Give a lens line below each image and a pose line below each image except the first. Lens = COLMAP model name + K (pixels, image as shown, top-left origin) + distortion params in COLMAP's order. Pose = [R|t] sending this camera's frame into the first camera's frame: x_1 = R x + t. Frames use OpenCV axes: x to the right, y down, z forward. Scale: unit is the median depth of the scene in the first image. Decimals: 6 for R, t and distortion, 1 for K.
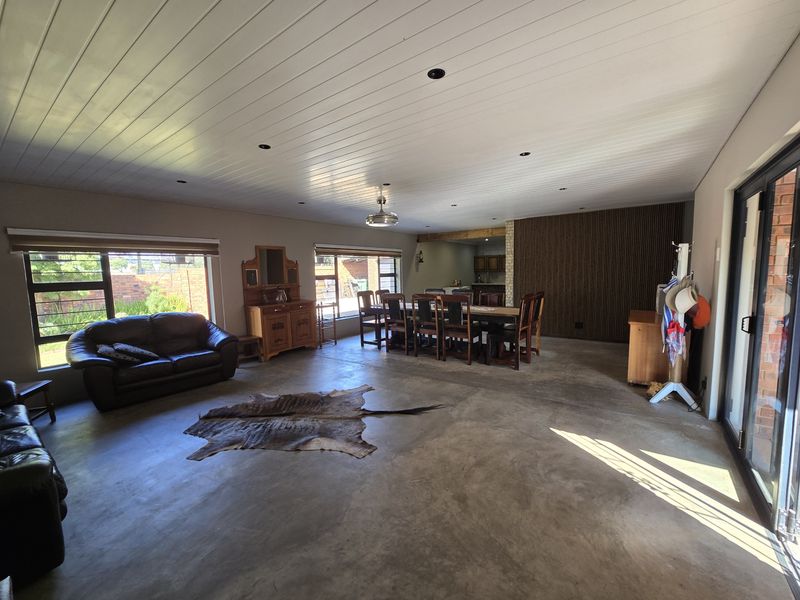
lens RADIAL K [[331.0, 0, 397.0], [0, 331.0, 301.9], [0, 0, 1]] dist [-0.000142, 0.000628]
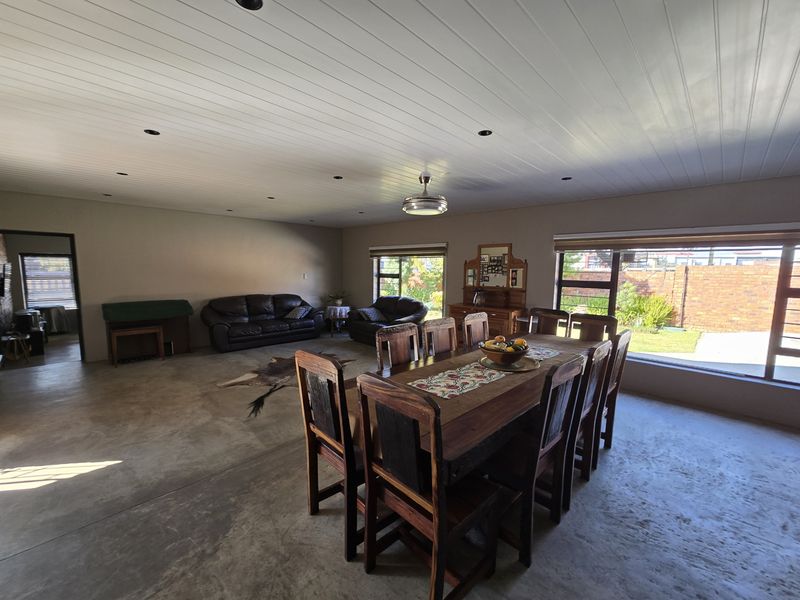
lens RADIAL K [[331.0, 0, 397.0], [0, 331.0, 301.9], [0, 0, 1]] dist [-0.000142, 0.000628]
pose [[-0.131451, 0.120837, -0.983930, 1.021352], [-0.108179, 0.984867, 0.135404, -0.191476], [0.985402, 0.124240, -0.116389, 1.540032]]
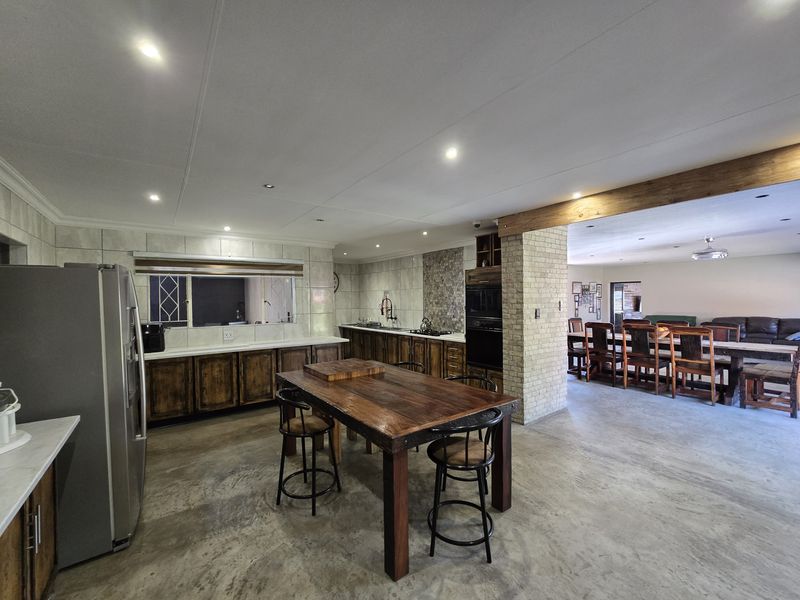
lens RADIAL K [[336.7, 0, 400.0], [0, 336.7, 300.0], [0, 0, 1]] dist [-0.000378, 0.000101]
pose [[-0.953073, 0.032803, 0.300958, 0.946234], [0.062601, 0.993981, 0.089906, -0.389232], [-0.296197, 0.104527, -0.949390, 3.600863]]
